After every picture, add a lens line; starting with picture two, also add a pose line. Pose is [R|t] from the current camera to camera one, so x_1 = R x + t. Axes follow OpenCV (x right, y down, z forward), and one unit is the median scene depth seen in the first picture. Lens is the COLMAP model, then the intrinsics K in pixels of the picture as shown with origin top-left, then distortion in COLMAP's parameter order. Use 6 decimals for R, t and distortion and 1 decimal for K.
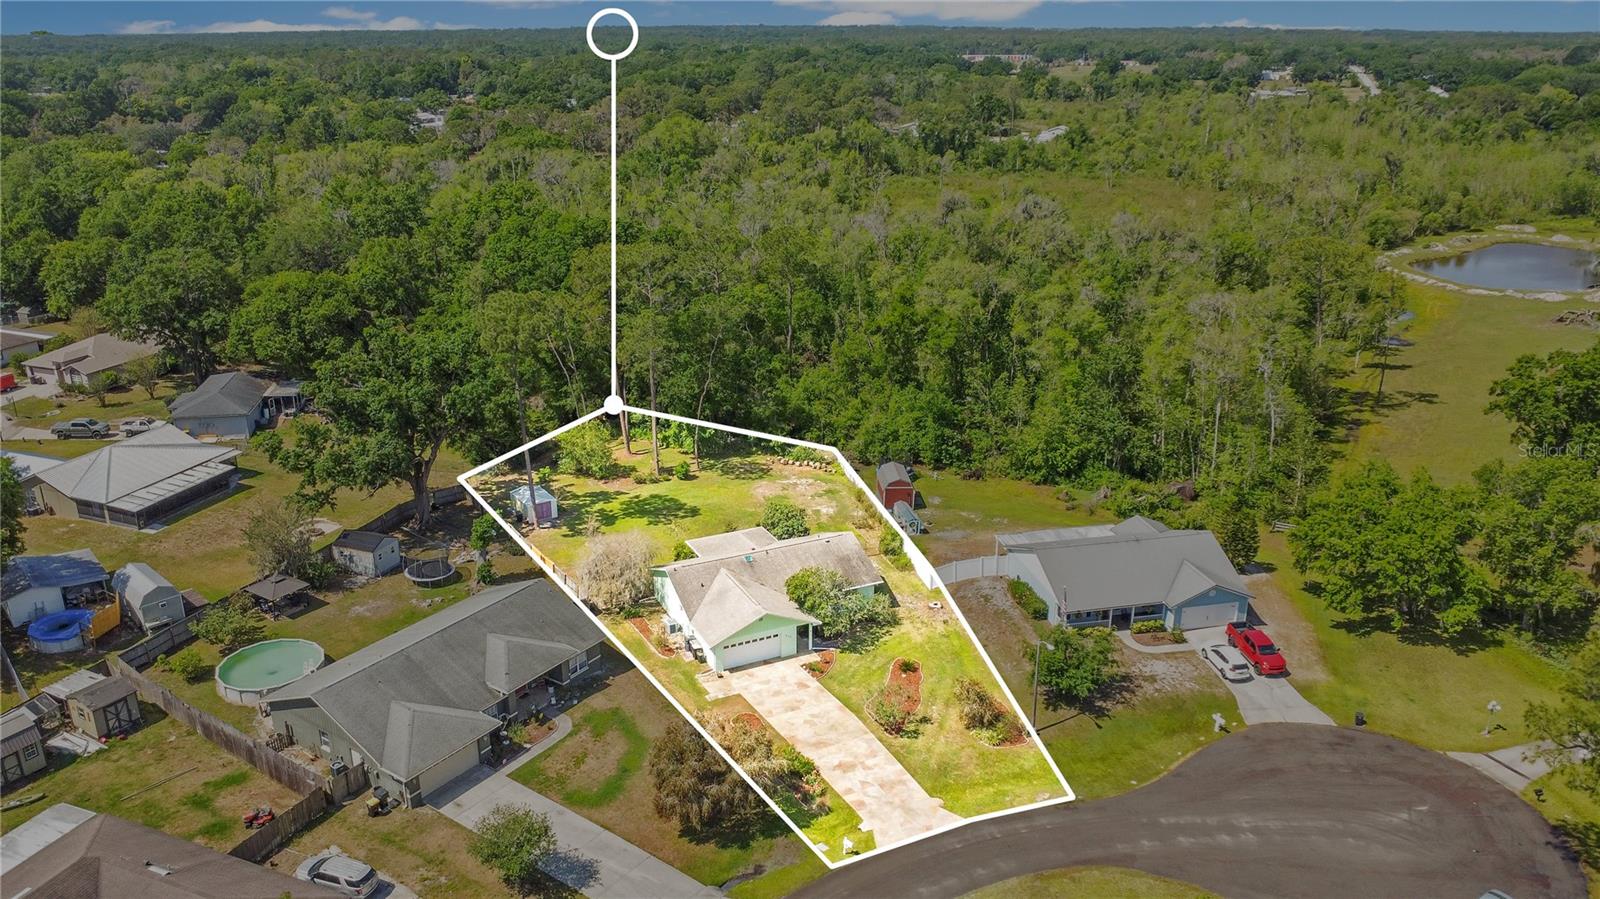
lens RADIAL K [[1173.0, 0, 771.9], [0, 1173.0, 409.5], [0, 0, 1]] dist [-0.026534, -0.002147]
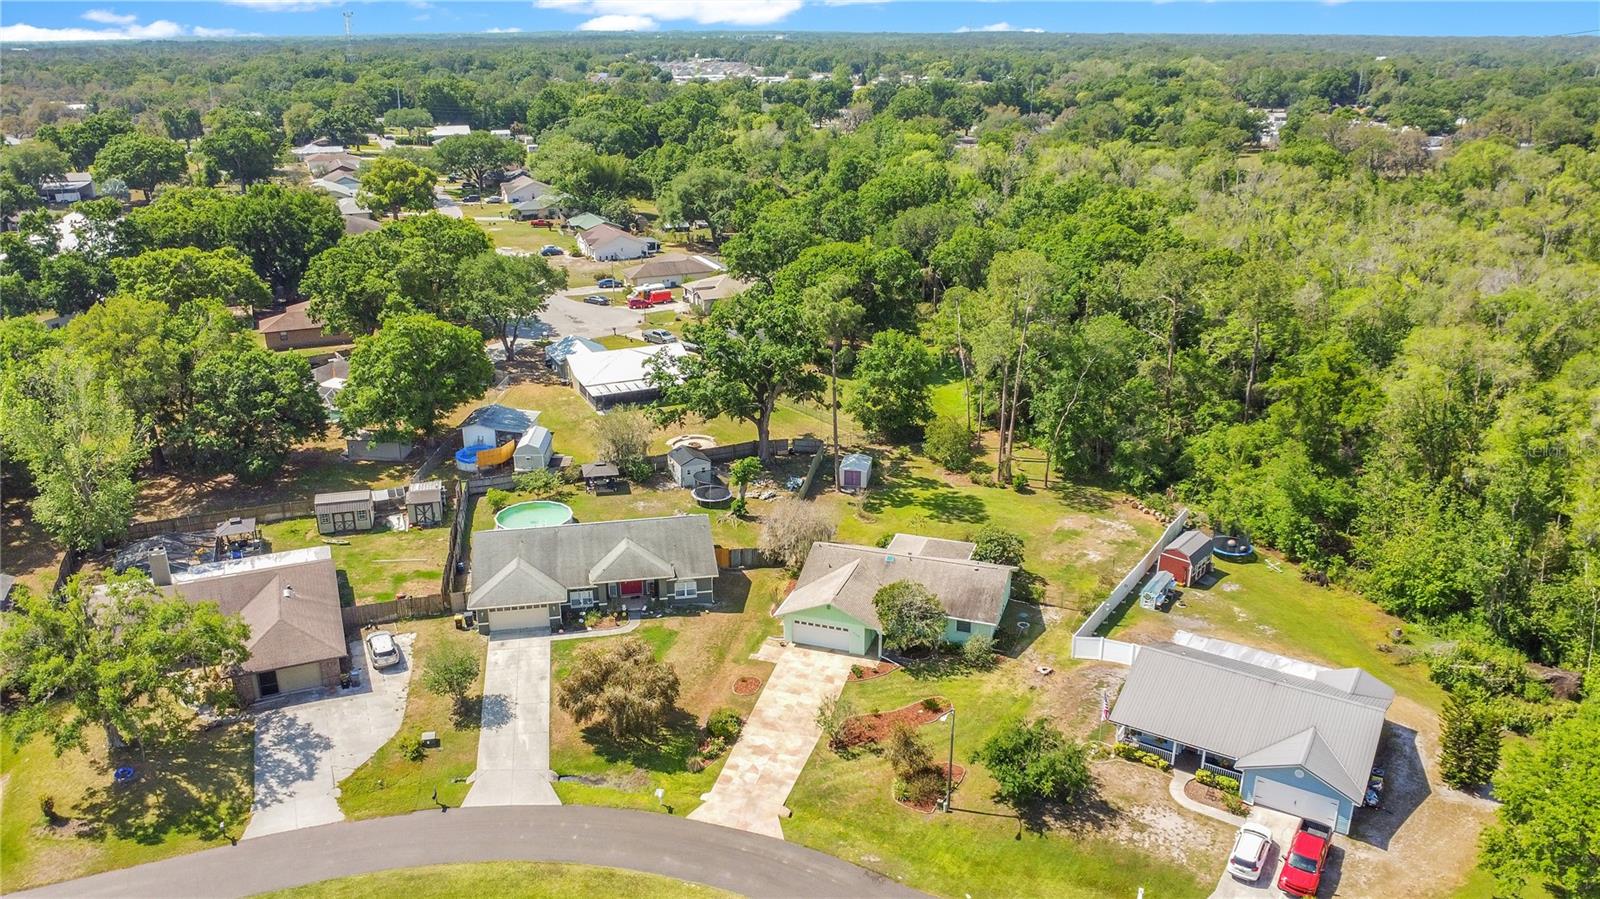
lens RADIAL K [[1146.2, 0, 800.0], [0, 1146.2, 449.5], [0, 0, 1]] dist [-0.036503, -0.000893]
pose [[0.722248, 0.240020, -0.648651, 0.607804], [-0.215939, 0.969226, 0.118202, -0.073399], [0.657060, 0.054698, 0.751851, 0.214179]]
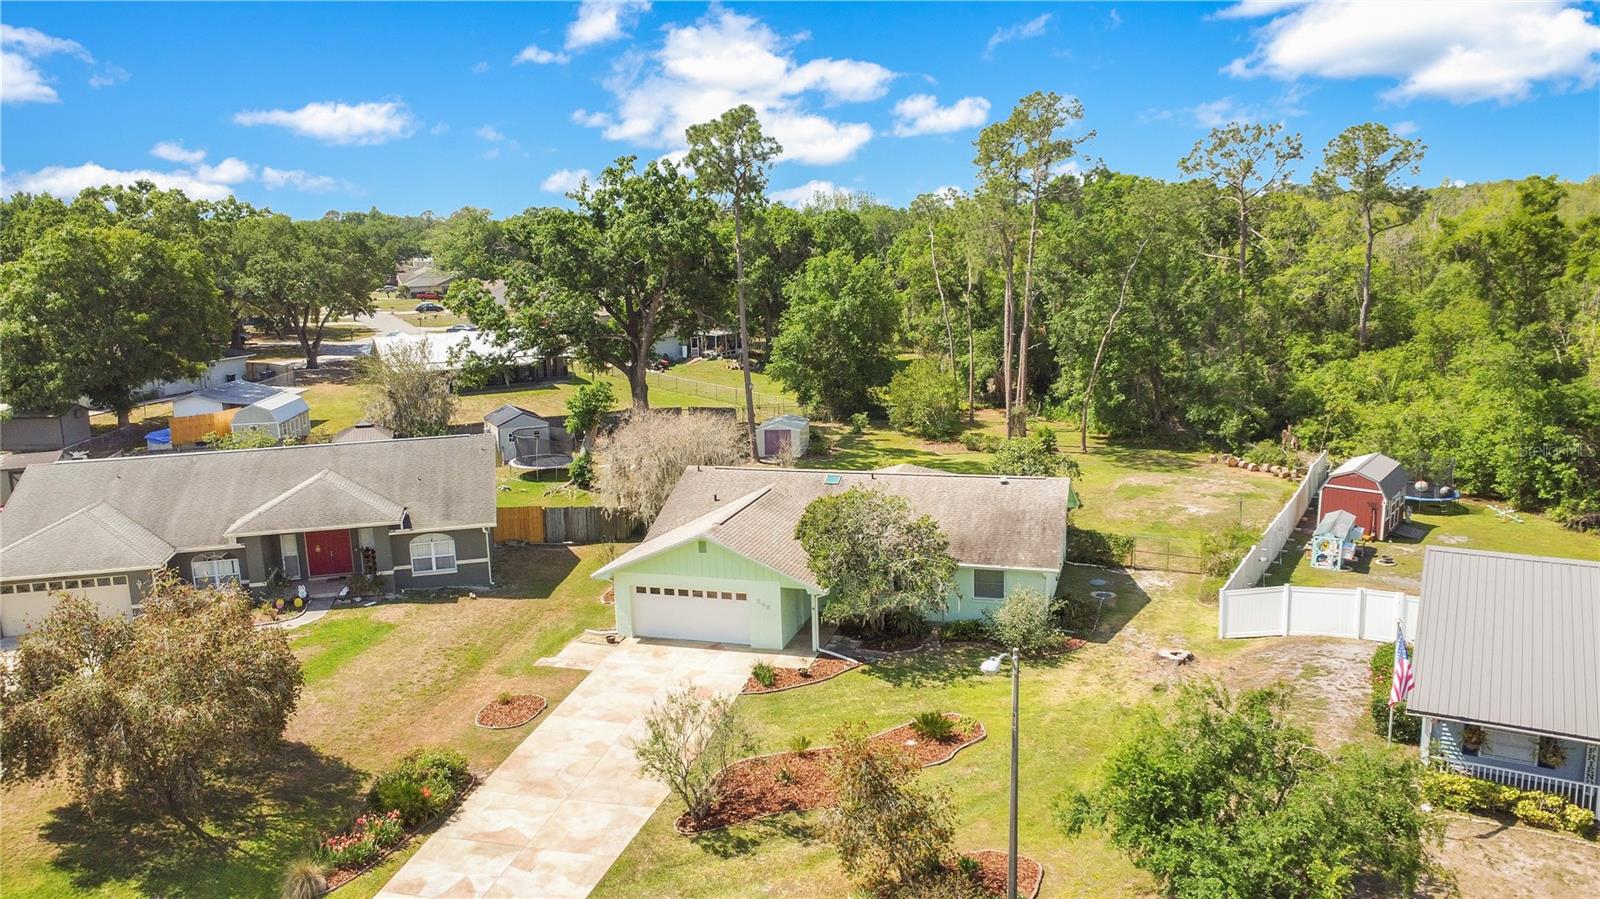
lens RADIAL K [[1146.2, 0, 800.0], [0, 1146.2, 449.5], [0, 0, 1]] dist [-0.036503, -0.000893]
pose [[0.748832, 0.112468, -0.653147, 0.333839], [-0.181114, 0.982711, -0.038431, 0.151520], [0.637533, 0.147072, 0.756255, 0.668880]]
